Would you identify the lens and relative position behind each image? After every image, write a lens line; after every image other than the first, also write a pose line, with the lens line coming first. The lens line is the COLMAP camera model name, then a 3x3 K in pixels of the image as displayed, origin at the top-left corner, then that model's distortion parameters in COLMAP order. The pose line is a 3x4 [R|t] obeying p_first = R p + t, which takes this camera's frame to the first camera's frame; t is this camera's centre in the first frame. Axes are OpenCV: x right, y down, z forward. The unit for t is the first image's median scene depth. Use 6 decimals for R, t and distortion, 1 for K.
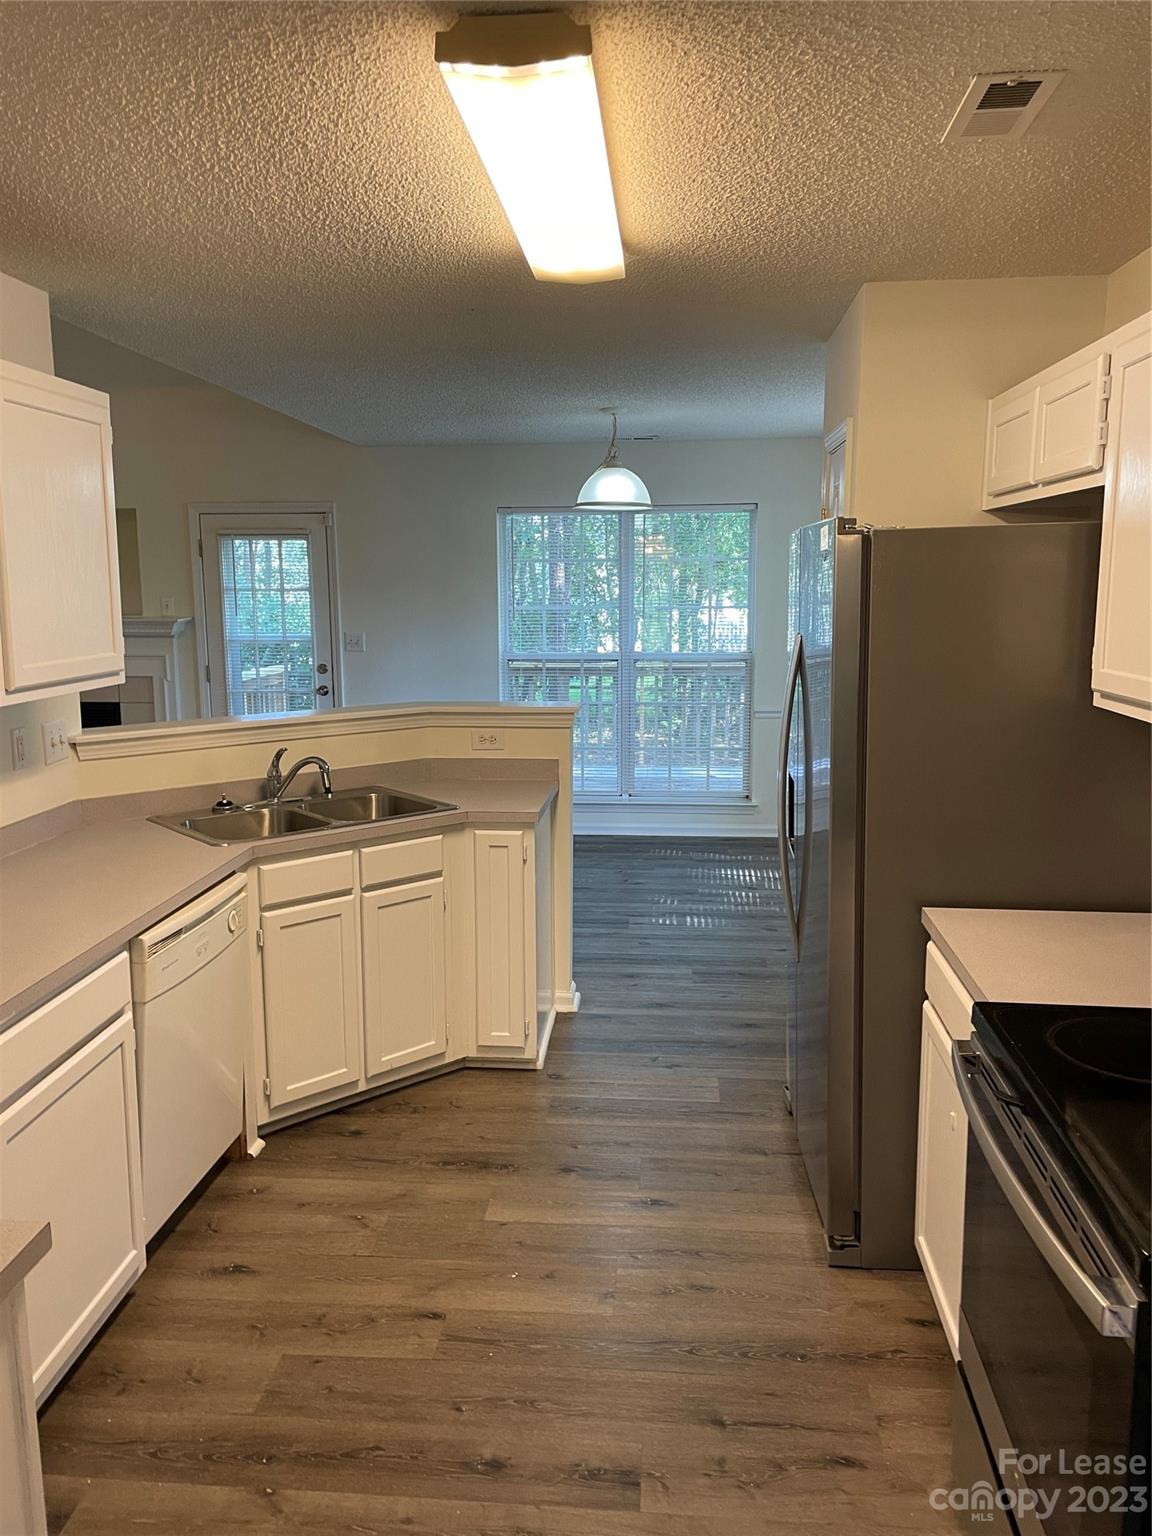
lens RADIAL K [[1183.3, 0, 576.0], [0, 1183.3, 768.0], [0, 0, 1]] dist [-0.004490, -0.000407]
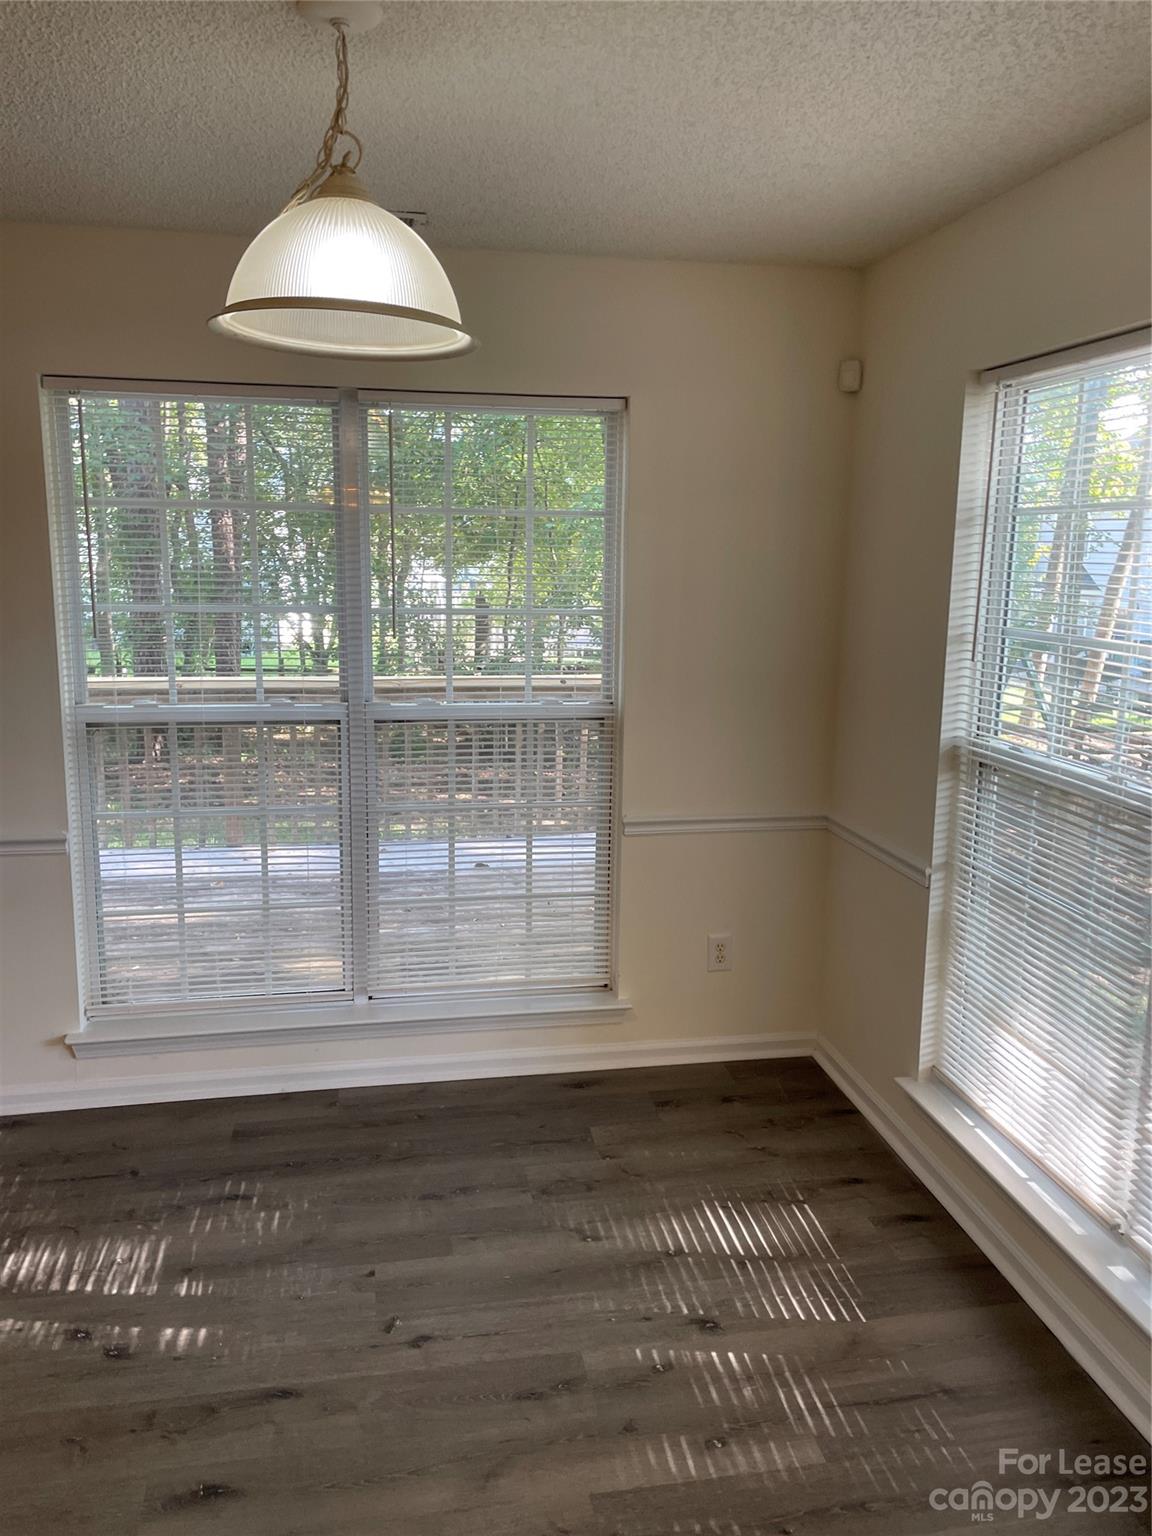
lens RADIAL K [[1183.3, 0, 576.0], [0, 1183.3, 768.0], [0, 0, 1]] dist [-0.004490, -0.000407]
pose [[0.965038, -0.033709, 0.259932, 0.004332], [0.024864, 0.998997, 0.037244, -0.090124], [-0.260926, -0.029479, 0.964908, 0.526050]]
